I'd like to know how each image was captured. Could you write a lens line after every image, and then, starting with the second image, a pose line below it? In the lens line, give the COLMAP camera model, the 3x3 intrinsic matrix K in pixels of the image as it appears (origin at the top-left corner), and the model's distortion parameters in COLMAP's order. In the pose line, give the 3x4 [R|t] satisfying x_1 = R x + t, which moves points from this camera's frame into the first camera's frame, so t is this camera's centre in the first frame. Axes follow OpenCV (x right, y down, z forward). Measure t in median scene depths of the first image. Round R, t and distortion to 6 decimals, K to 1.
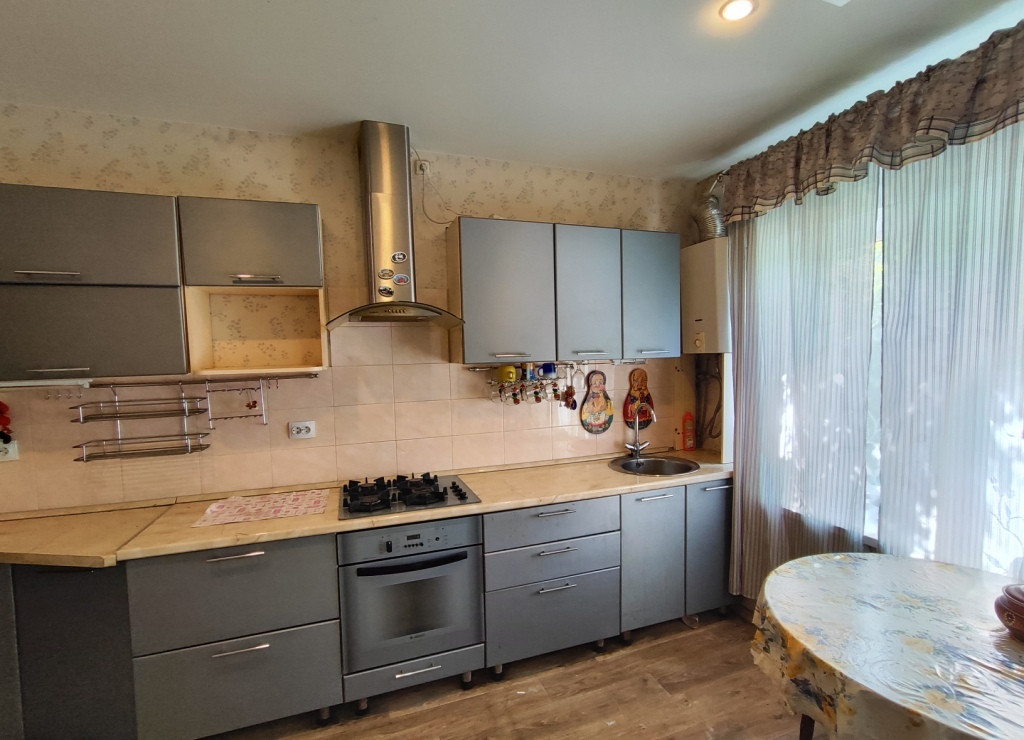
lens RADIAL K [[478.0, 0, 512.0], [0, 478.0, 370.0], [0, 0, 1]] dist [0.020958, 0.000128]
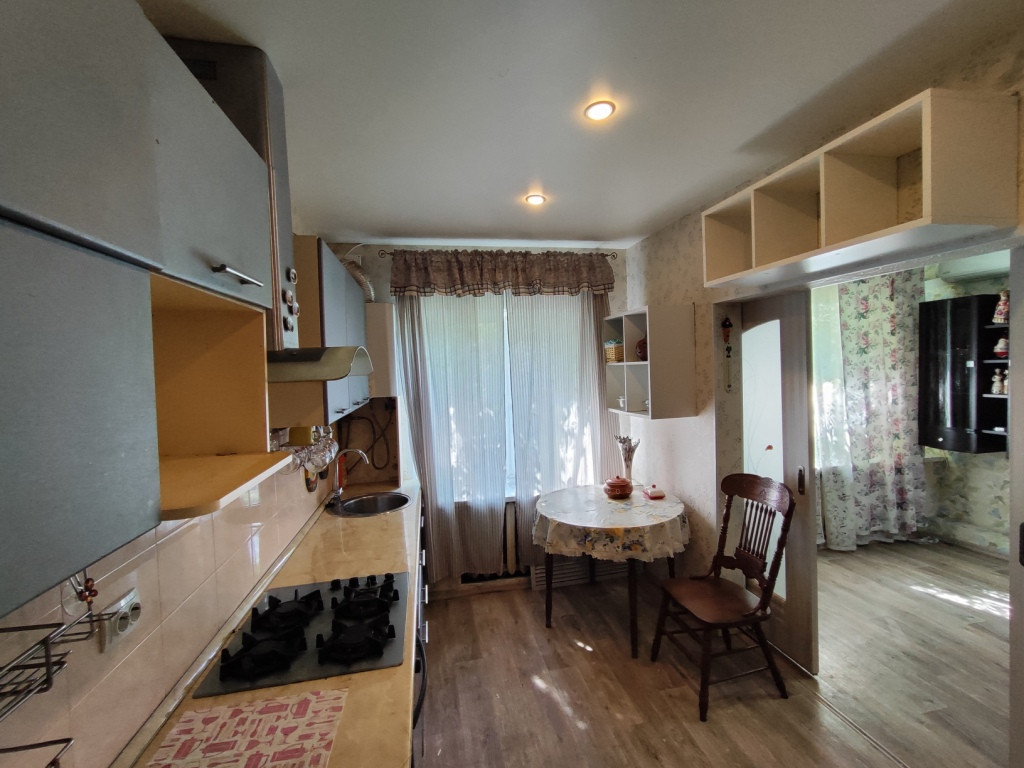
lens RADIAL K [[467.0, 0, 512.0], [0, 467.0, 384.0], [0, 0, 1]] dist [0.000547, 0.000065]
pose [[0.141014, 0.001736, 0.990006, -0.992714], [0.071761, 0.997350, -0.011970, -0.046950], [-0.987403, 0.072731, 0.140516, 0.757480]]
